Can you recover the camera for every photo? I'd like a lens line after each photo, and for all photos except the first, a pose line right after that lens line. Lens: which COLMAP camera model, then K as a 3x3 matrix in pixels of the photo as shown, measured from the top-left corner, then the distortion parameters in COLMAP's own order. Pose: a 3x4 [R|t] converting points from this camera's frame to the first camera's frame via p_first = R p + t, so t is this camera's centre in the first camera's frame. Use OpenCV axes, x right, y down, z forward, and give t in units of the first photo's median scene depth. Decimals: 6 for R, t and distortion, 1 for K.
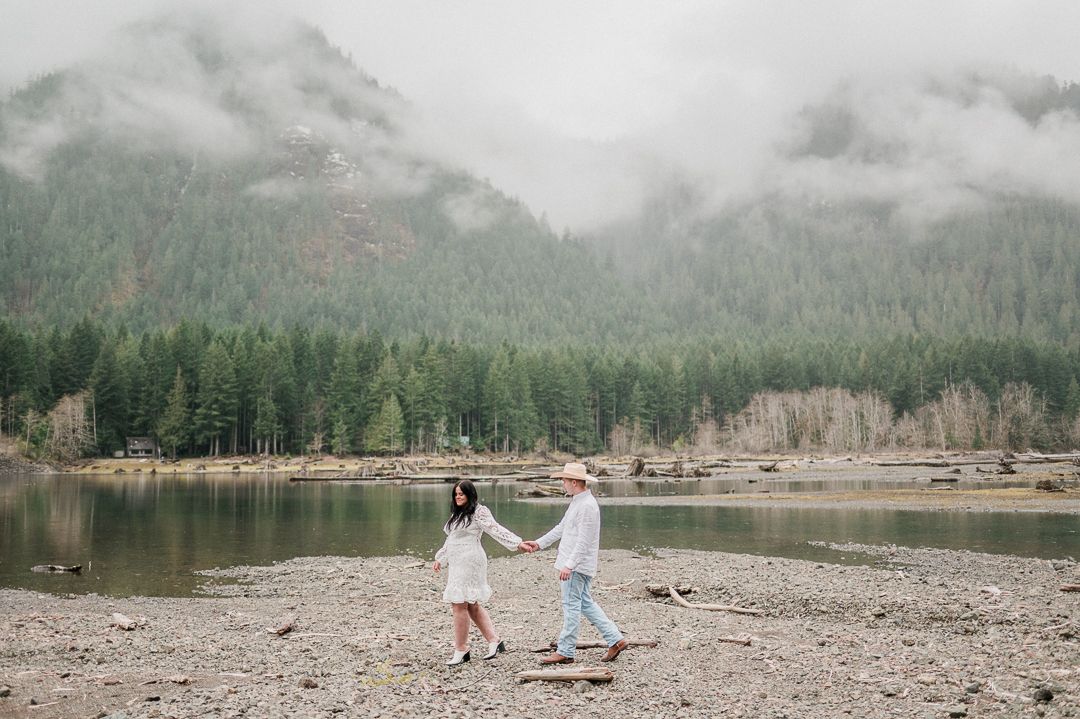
lens RADIAL K [[1066.2, 0, 522.6], [0, 1066.2, 362.7], [0, 0, 1]] dist [0.005160, -0.003453]
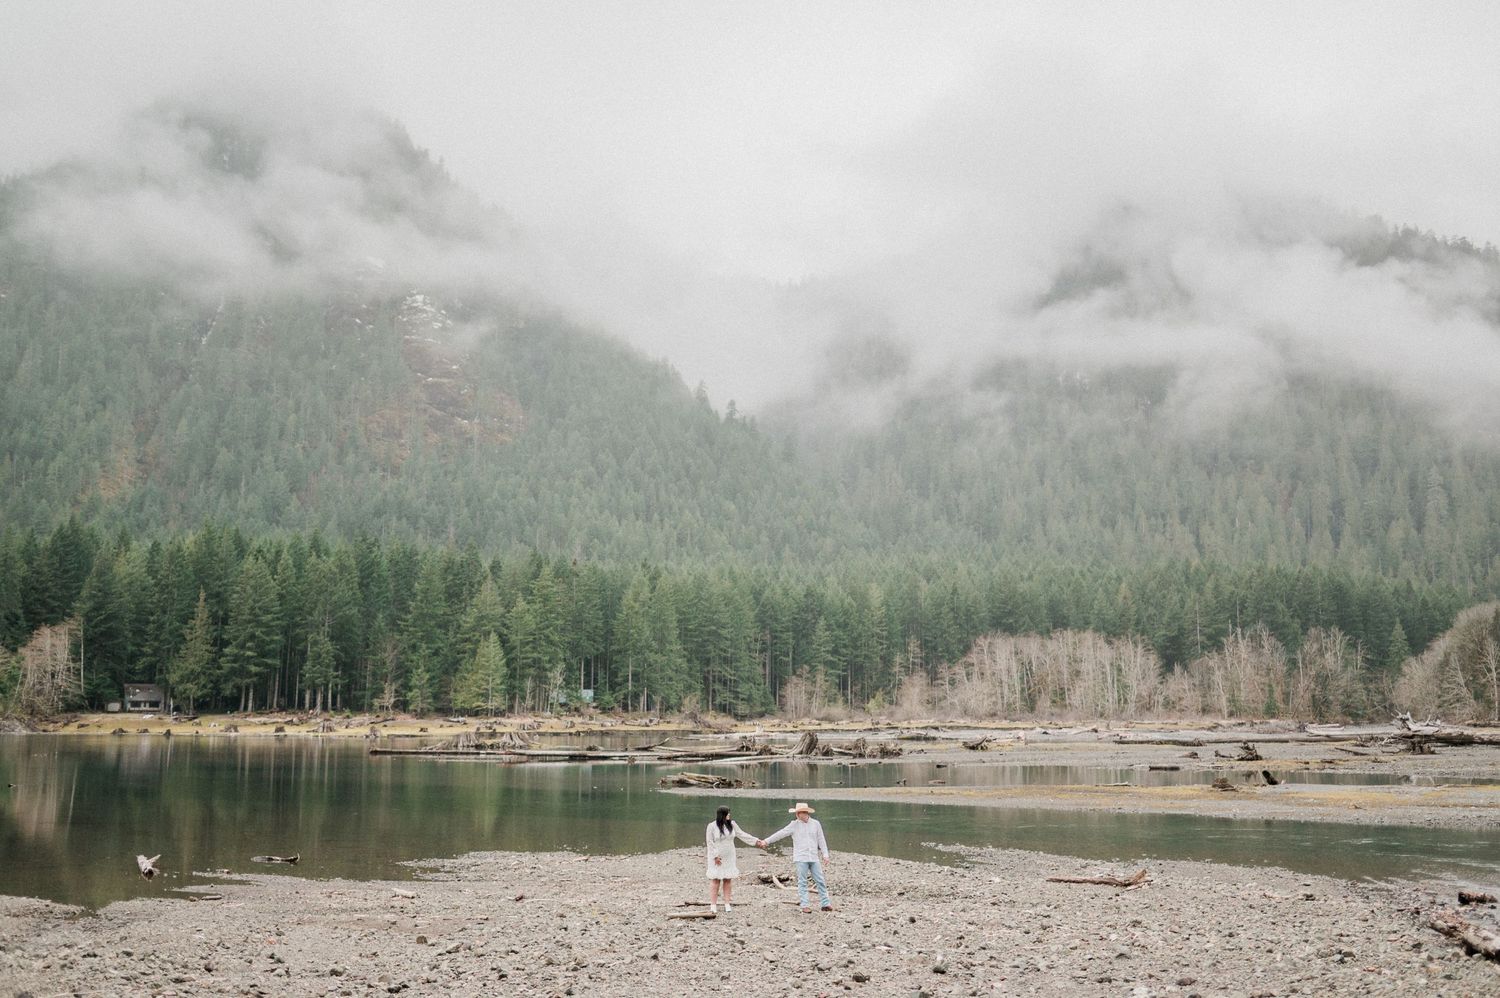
lens RADIAL K [[1728.5, 0, 747.8], [0, 1728.5, 449.6], [0, 0, 1]] dist [0.005151, -0.013184]
pose [[0.998707, 0.021558, 0.046032, -0.002014], [-0.019192, 0.998502, -0.051234, -0.037097], [-0.047068, 0.050284, 0.997625, -0.206693]]
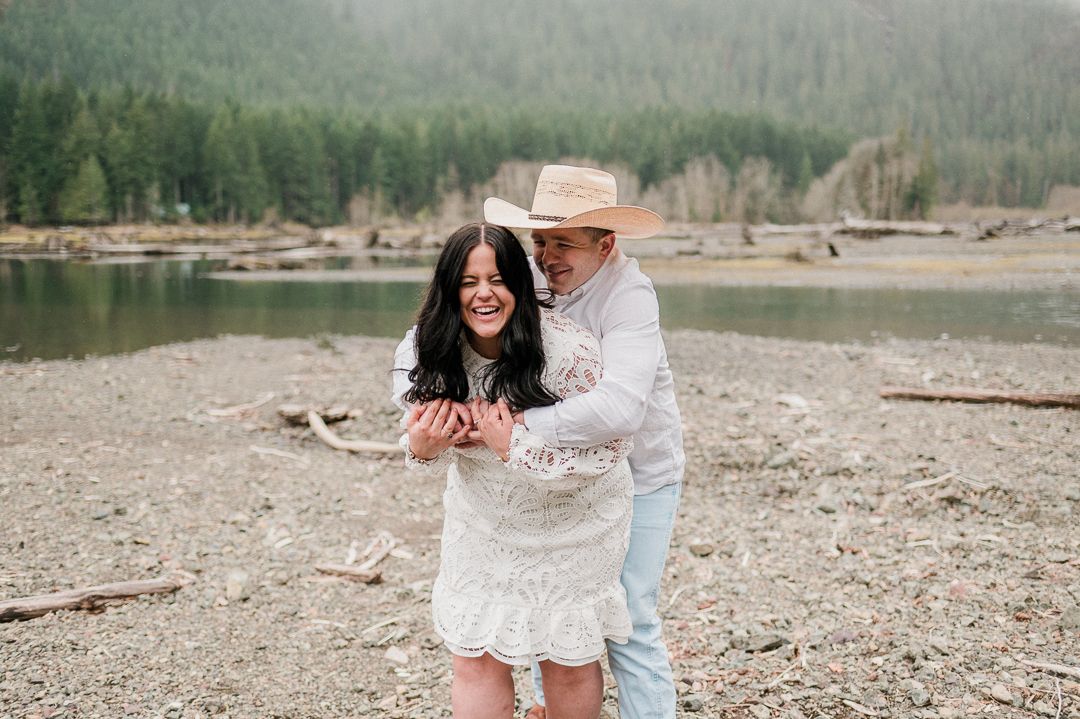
lens RADIAL K [[1052.4, 0, 547.3], [0, 1052.4, 357.2], [0, 0, 1]] dist [0.002785, 0.005691]
pose [[0.968620, -0.024785, 0.247306, 0.019196], [-0.026339, 0.979177, 0.201291, 0.008574], [-0.247146, -0.201488, 0.947798, 0.063519]]
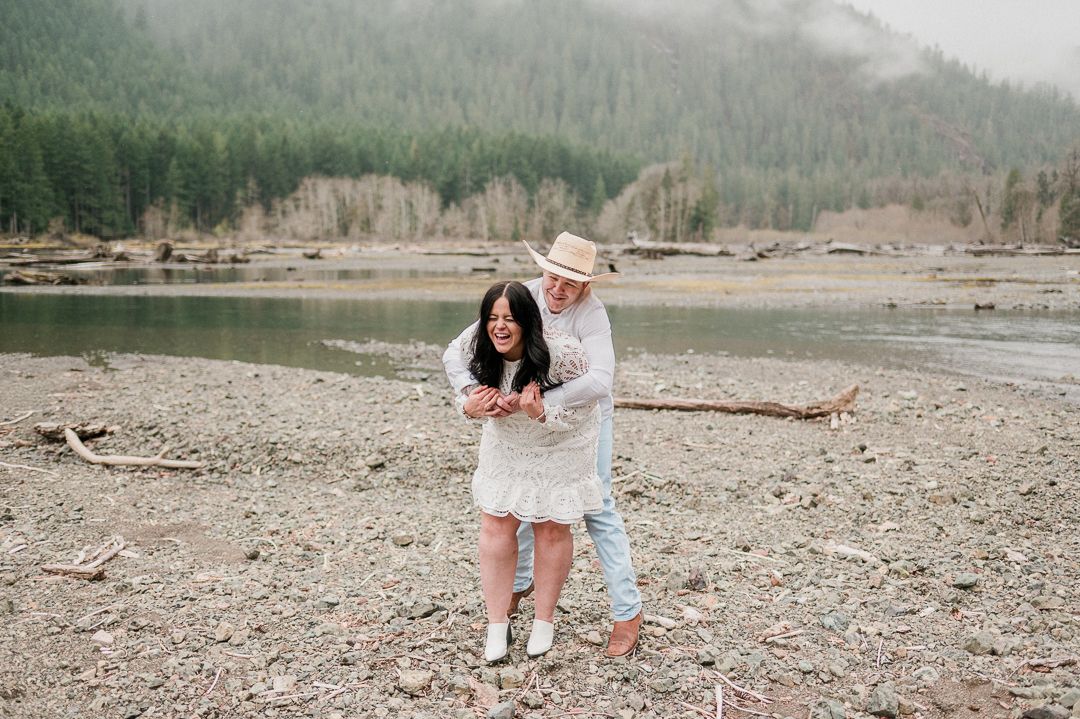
lens RADIAL K [[1035.5, 0, 540.0], [0, 1035.5, 359.5], [0, 0, 1]] dist [0.006803, -0.004882]
pose [[0.910306, -0.026704, 0.413073, 0.022316], [-0.054669, 0.981419, 0.183923, 0.006551], [-0.410310, -0.190009, 0.891932, 0.054415]]
